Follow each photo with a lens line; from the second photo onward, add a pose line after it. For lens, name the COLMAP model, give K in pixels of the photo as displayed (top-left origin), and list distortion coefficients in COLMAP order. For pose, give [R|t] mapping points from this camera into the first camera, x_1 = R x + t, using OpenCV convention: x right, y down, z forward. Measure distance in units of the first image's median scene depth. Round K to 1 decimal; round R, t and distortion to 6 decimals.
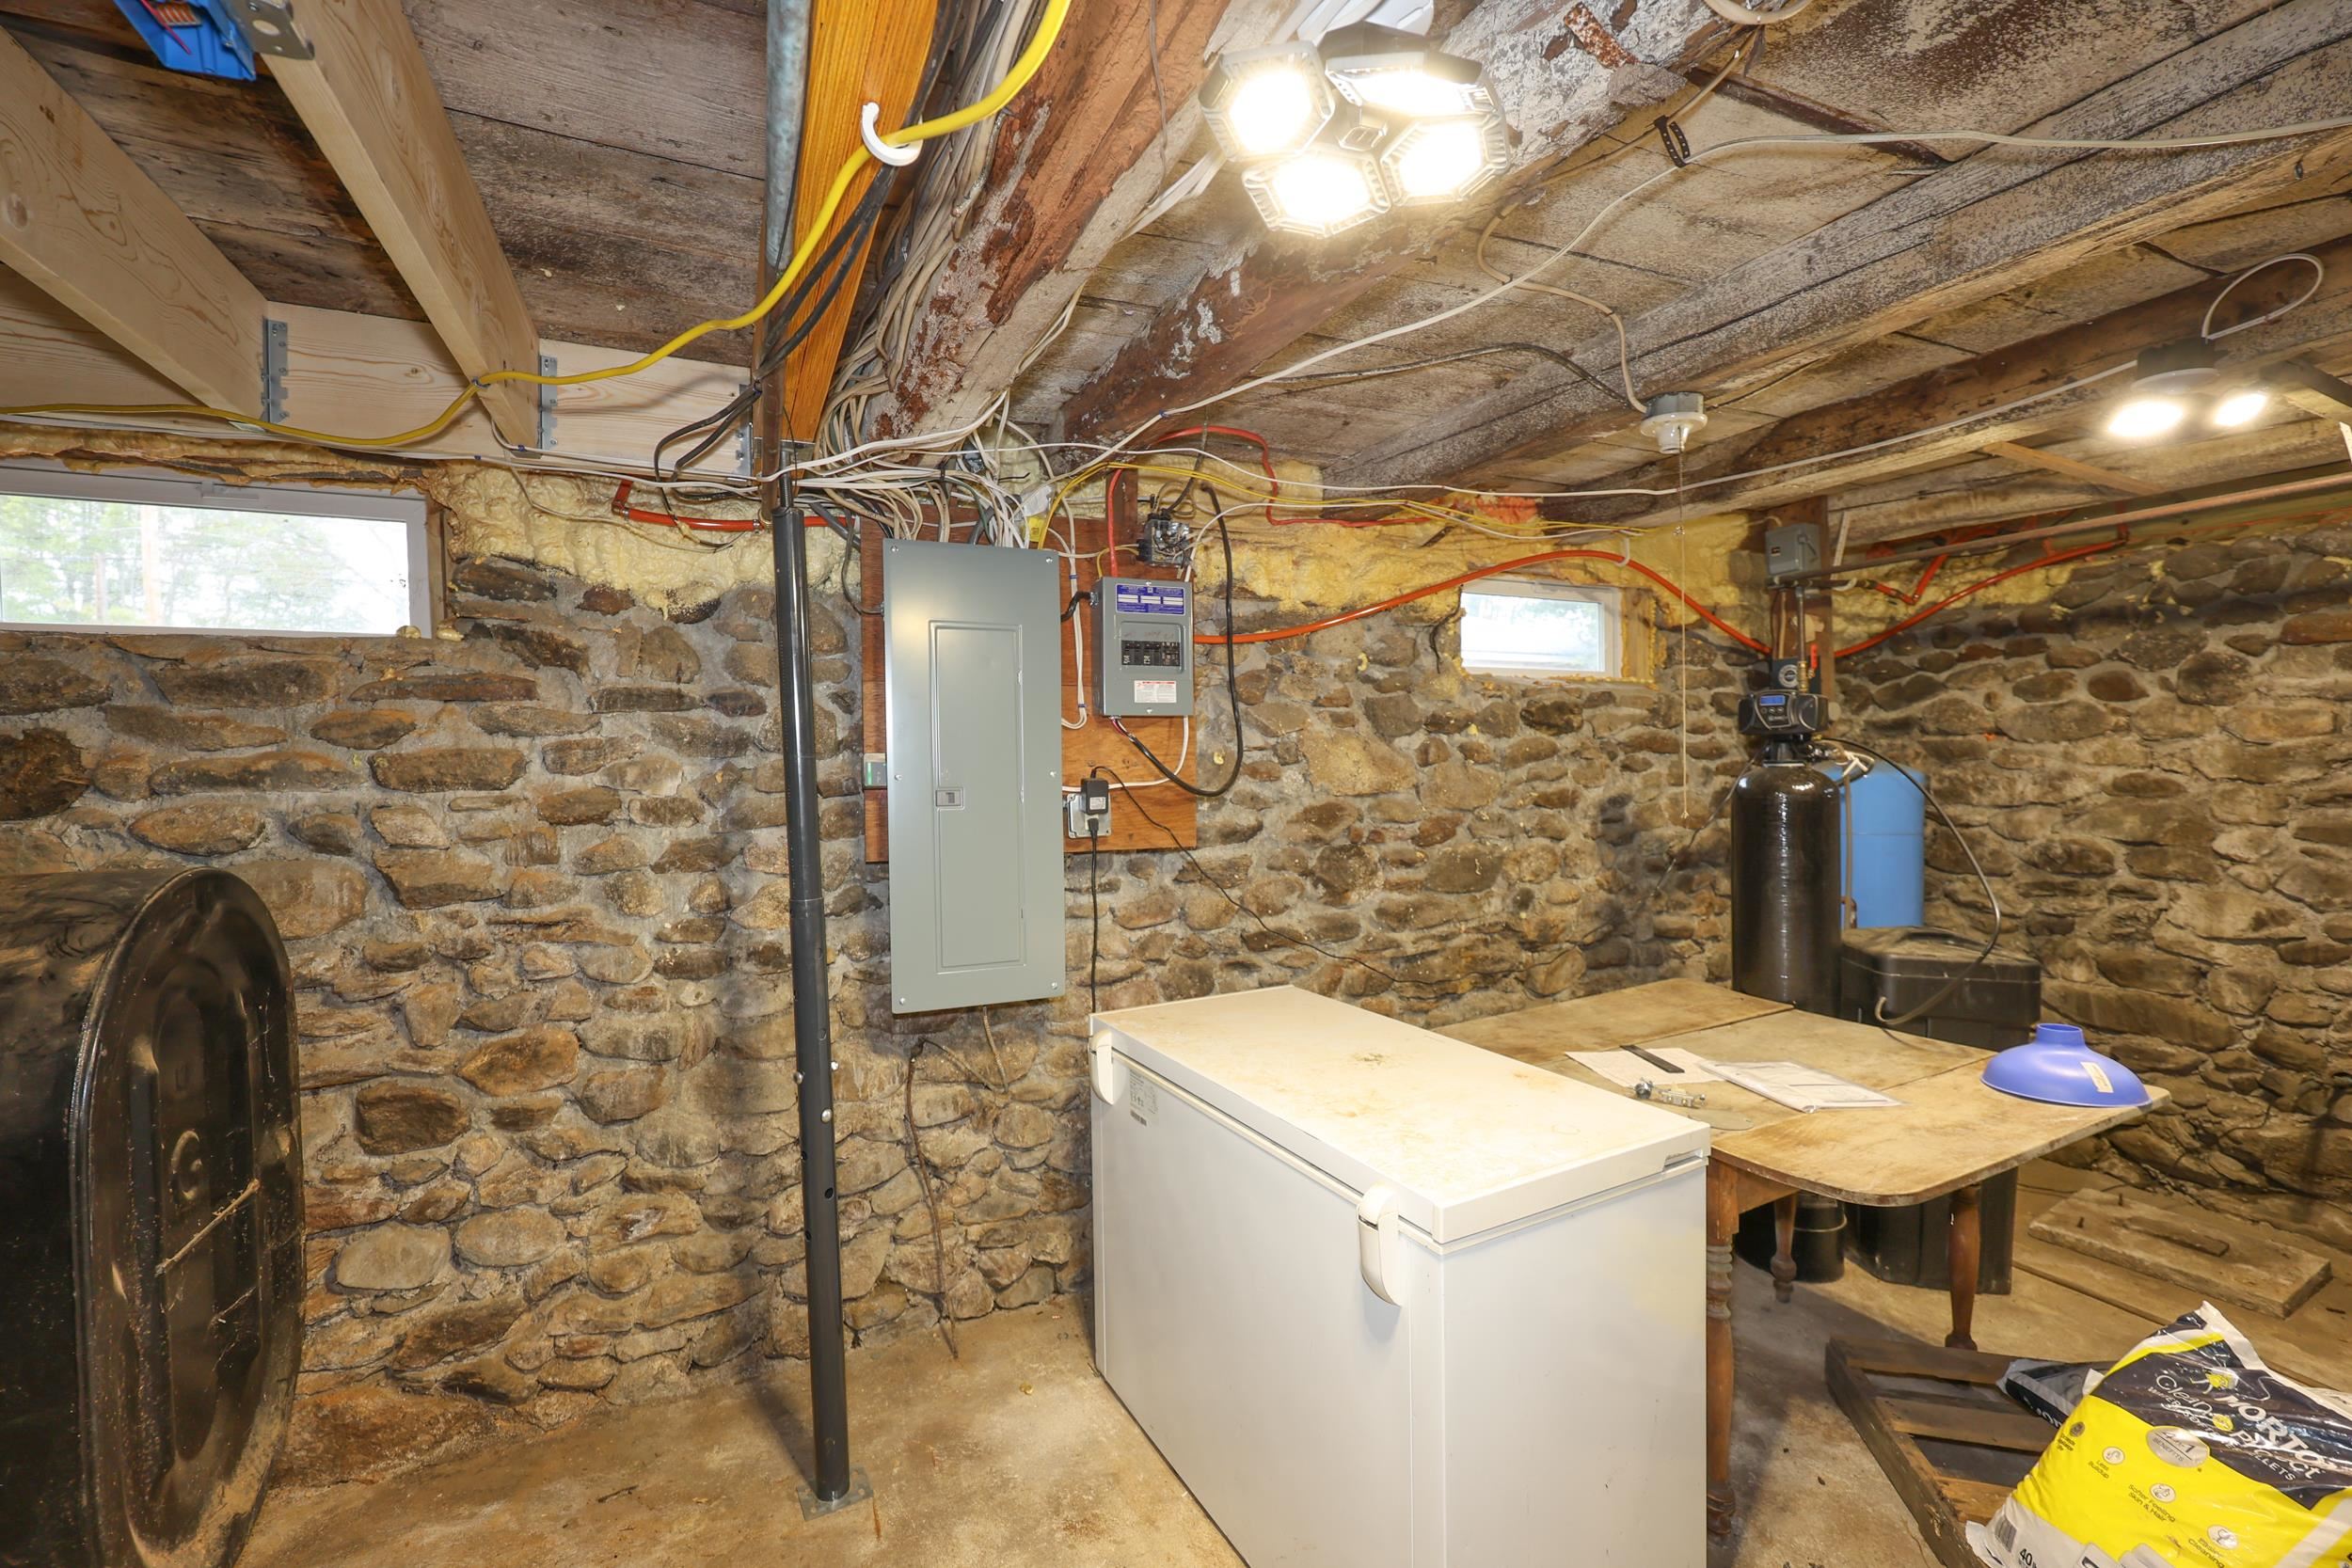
lens RADIAL K [[952.9, 0, 1169.5], [0, 952.9, 781.2], [0, 0, 1]] dist [0.002509, 0.000332]
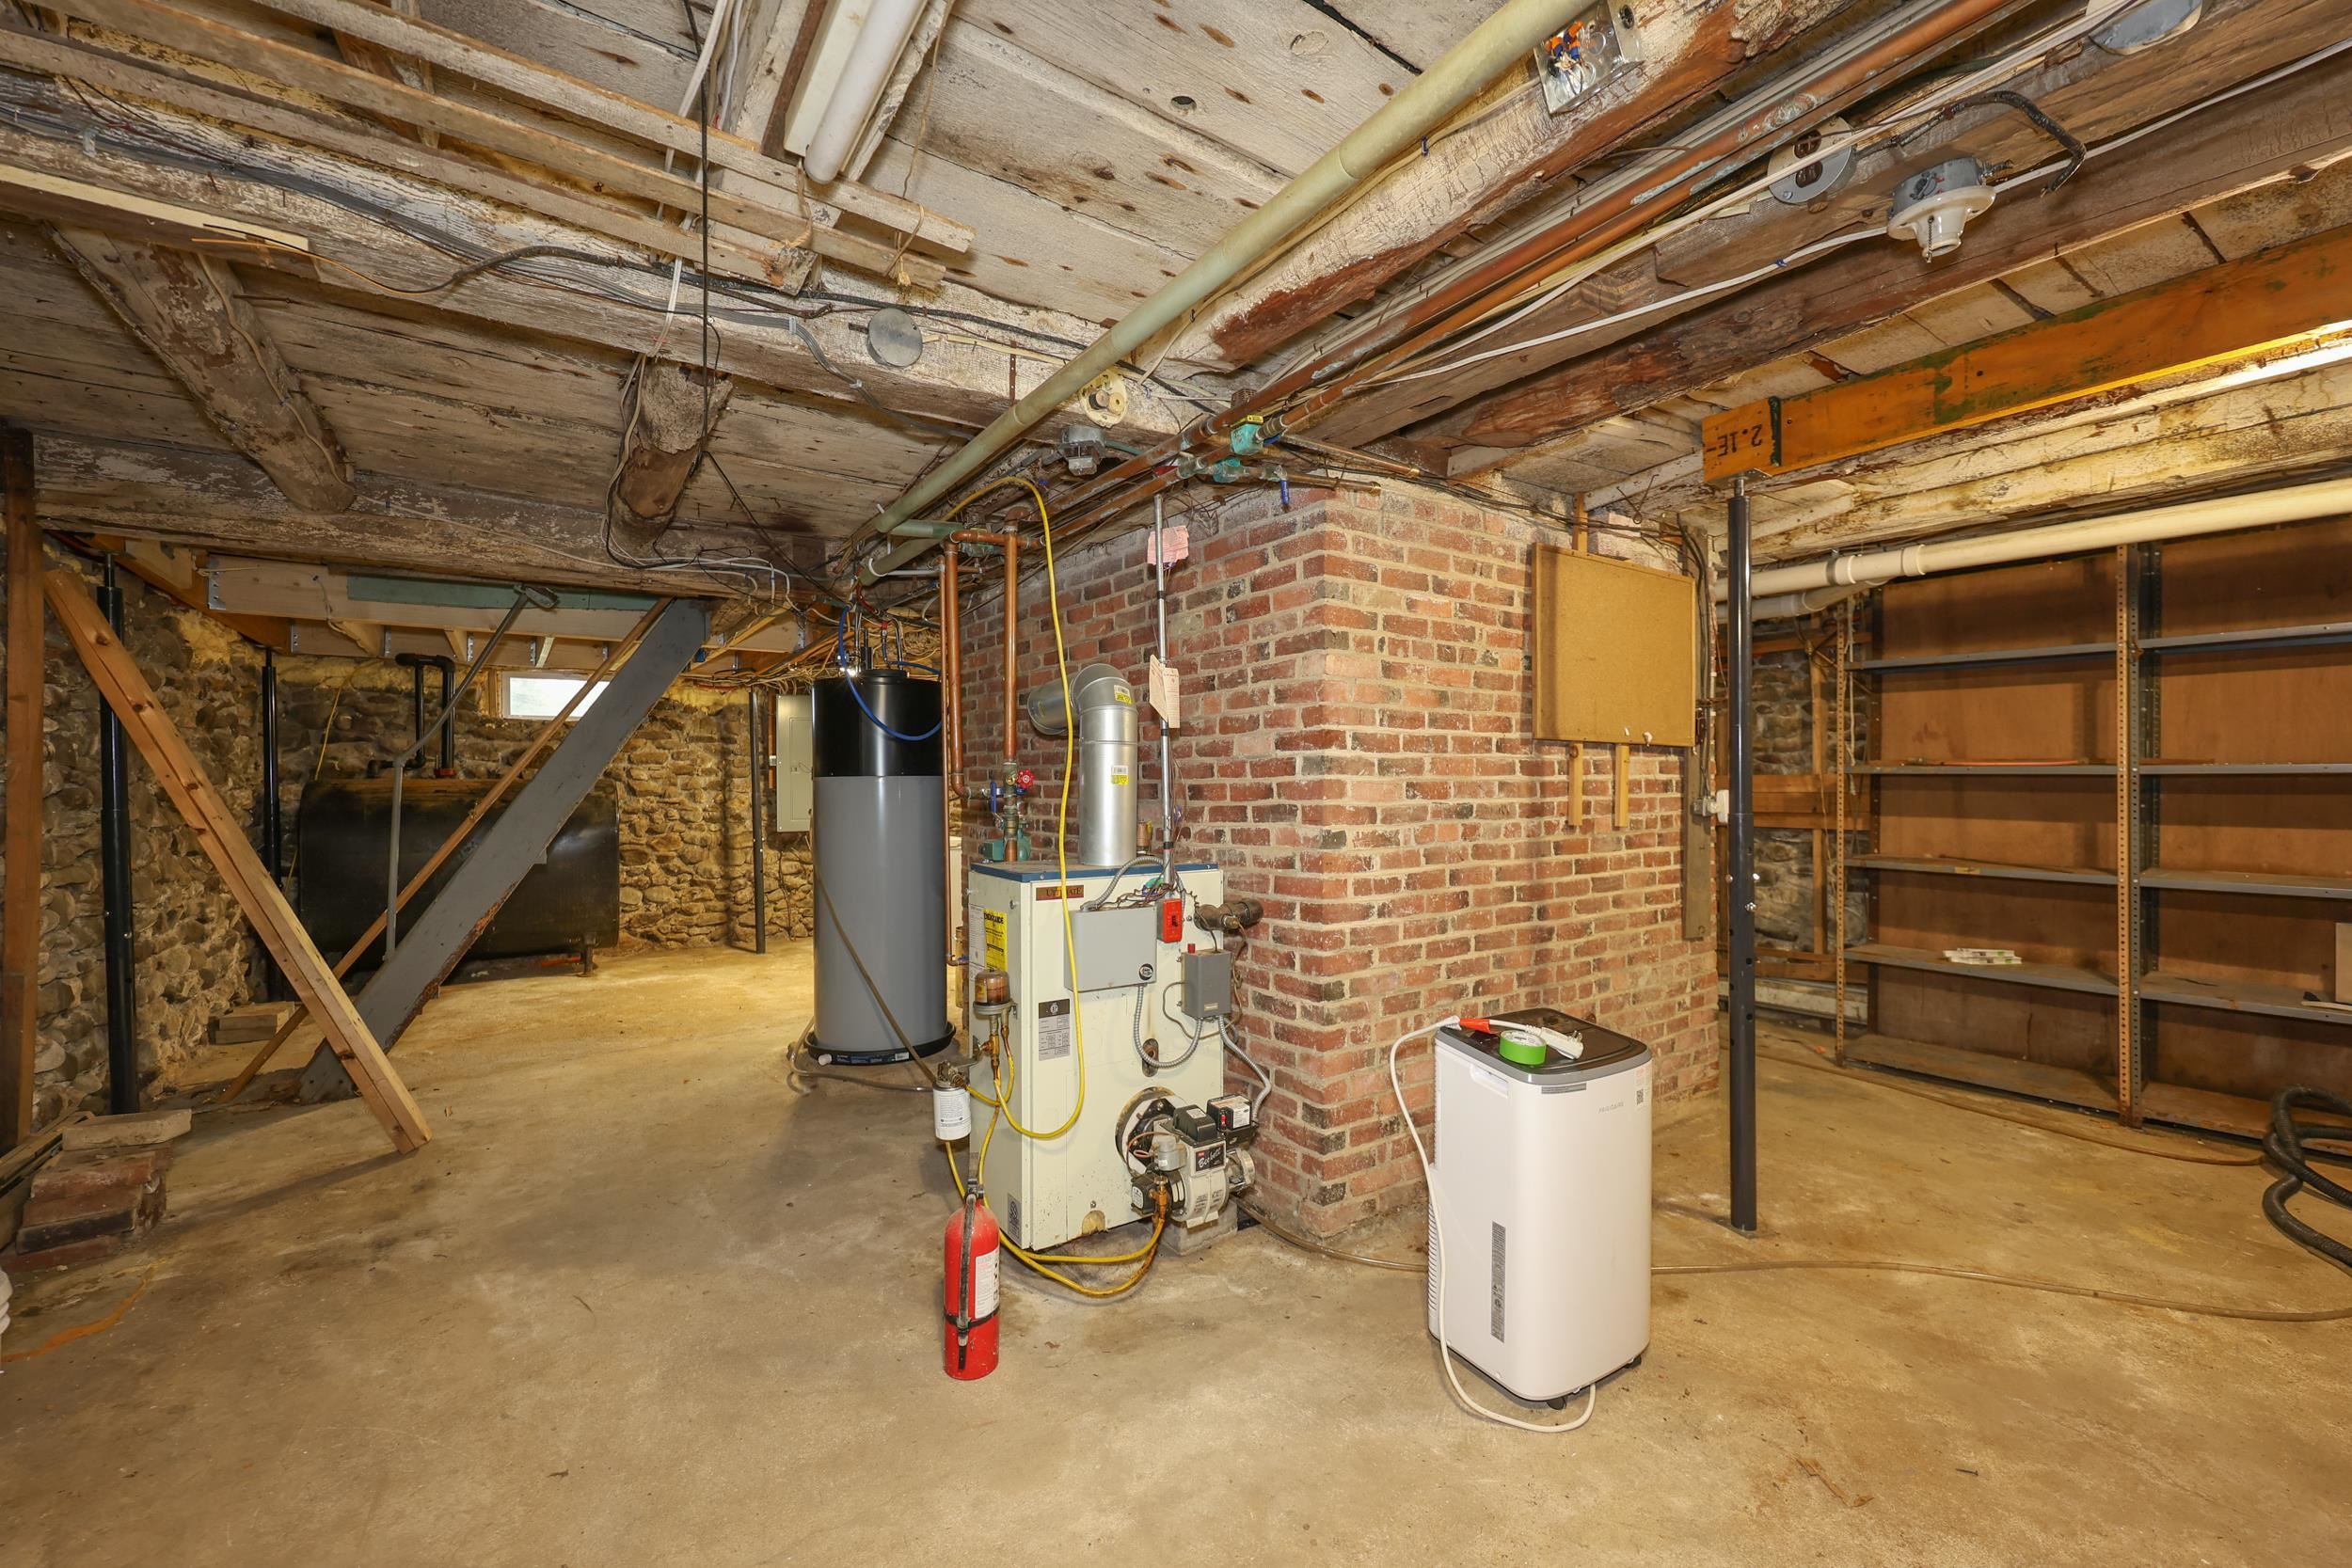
lens RADIAL K [[952.9, 0, 1173.6], [0, 952.9, 784.8], [0, 0, 1]] dist [0.002509, 0.000332]
pose [[0.988368, 0.010624, 0.151711, 0.283997], [-0.007405, 0.999736, -0.021769, 0.065602], [-0.151902, 0.020392, 0.988185, -1.239602]]
